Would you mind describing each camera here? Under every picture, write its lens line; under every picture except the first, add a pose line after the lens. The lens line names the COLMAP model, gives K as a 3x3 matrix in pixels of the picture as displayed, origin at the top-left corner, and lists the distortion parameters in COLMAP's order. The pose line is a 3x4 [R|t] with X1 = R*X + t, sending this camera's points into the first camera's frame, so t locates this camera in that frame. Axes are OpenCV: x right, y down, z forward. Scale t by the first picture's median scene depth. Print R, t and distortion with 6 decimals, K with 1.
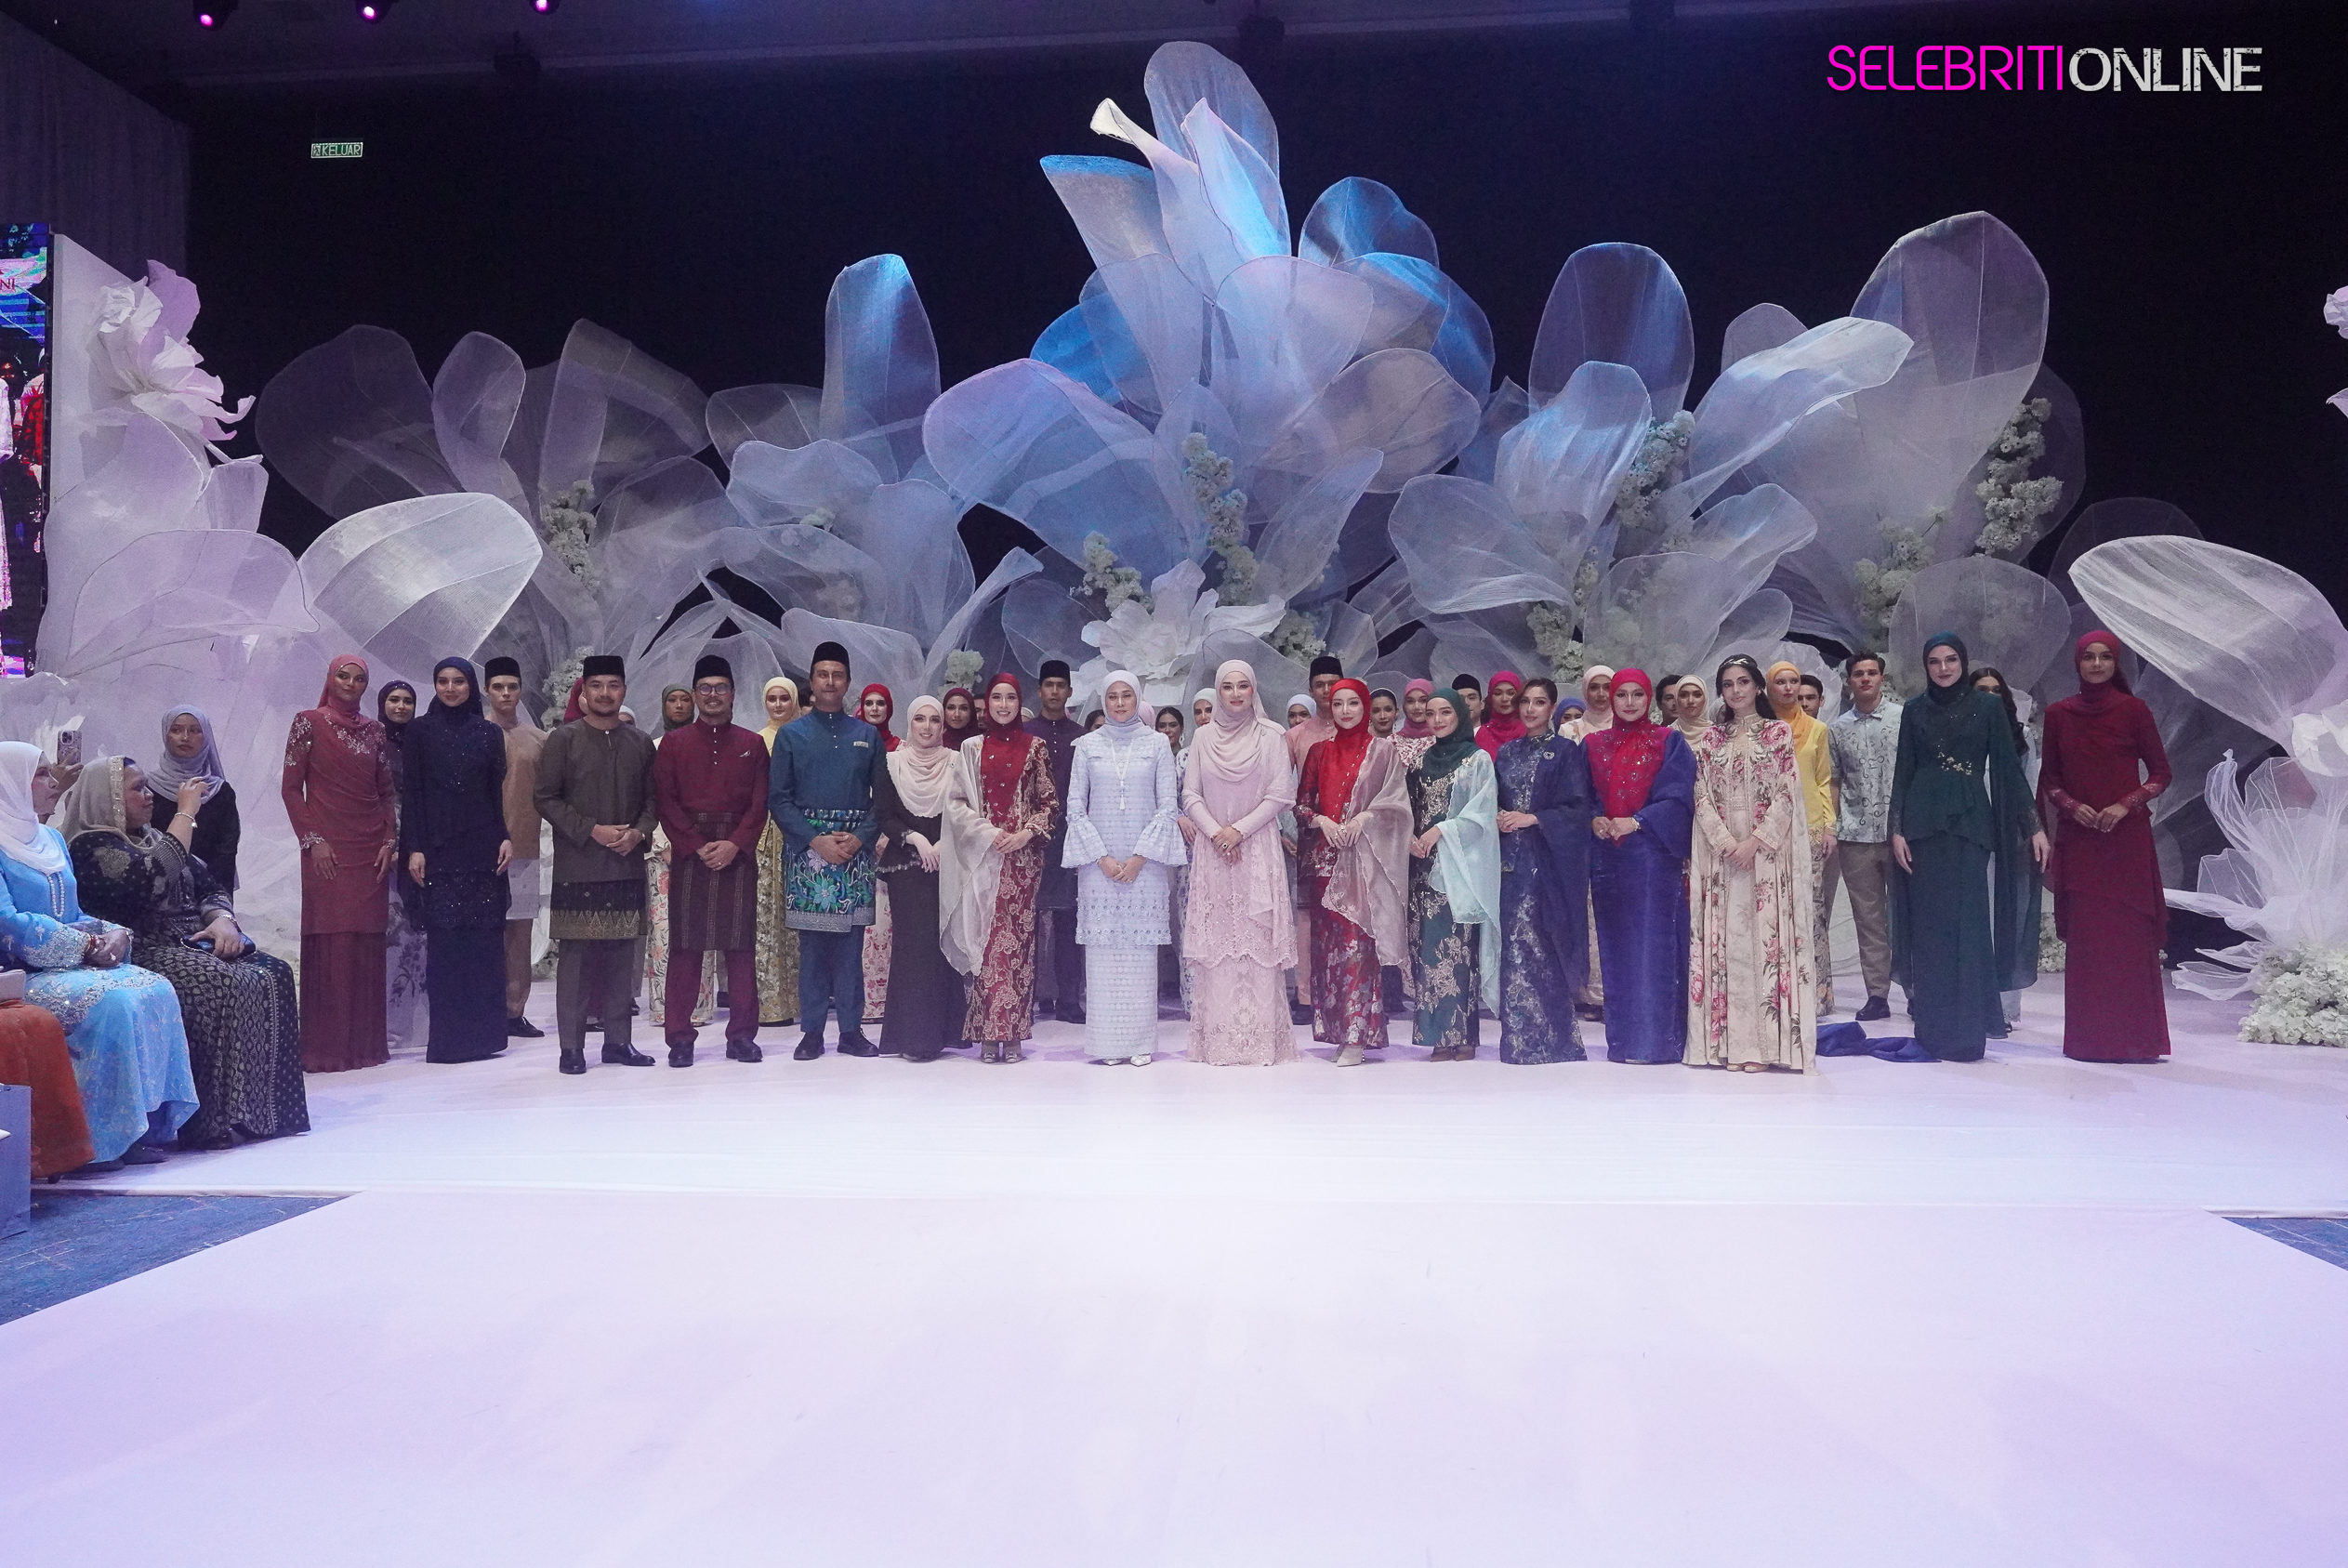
lens RADIAL K [[1691.7, 0, 1174.0], [0, 1691.7, 784.0], [0, 0, 1]] dist [0.001615, 0.003775]
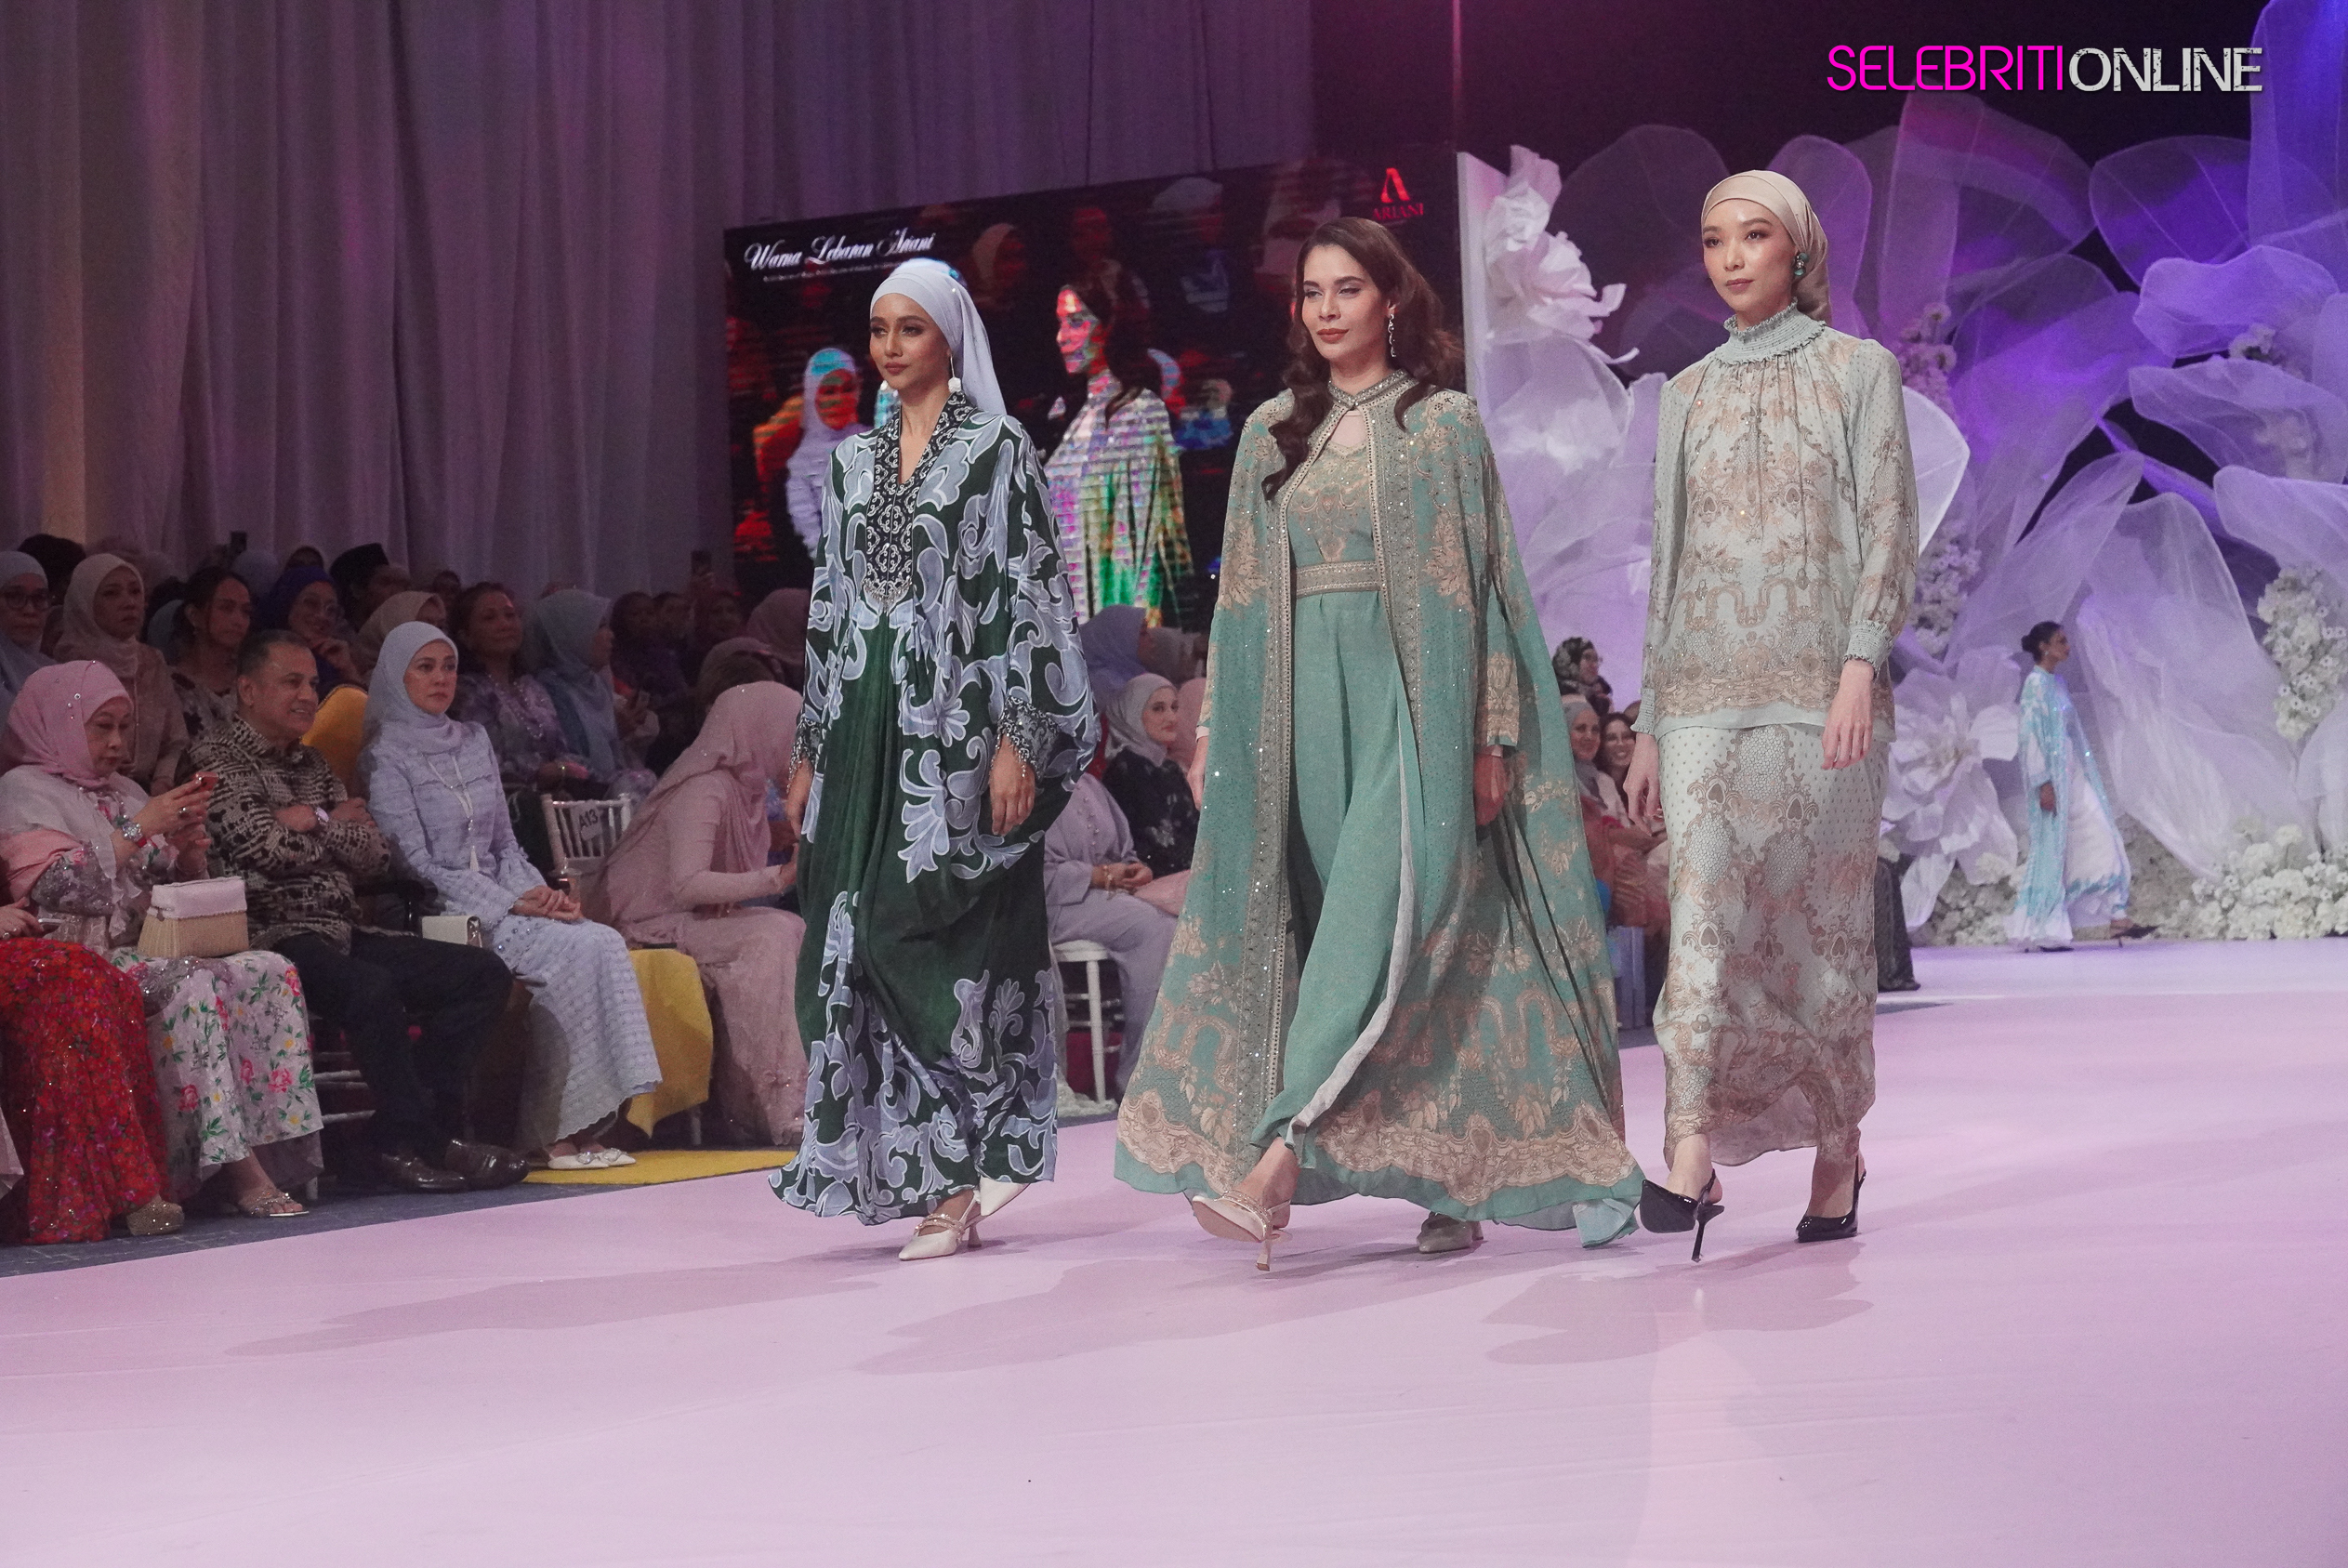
lens RADIAL K [[4466.0, 0, 1174.0], [0, 4466.0, 784.0], [0, 0, 1]] dist [0.036492, -0.163626]
pose [[0.911467, -0.035152, -0.409869, 0.168142], [0.046048, 0.998799, 0.016741, -0.012005], [0.408789, -0.034133, 0.911991, -1.058335]]
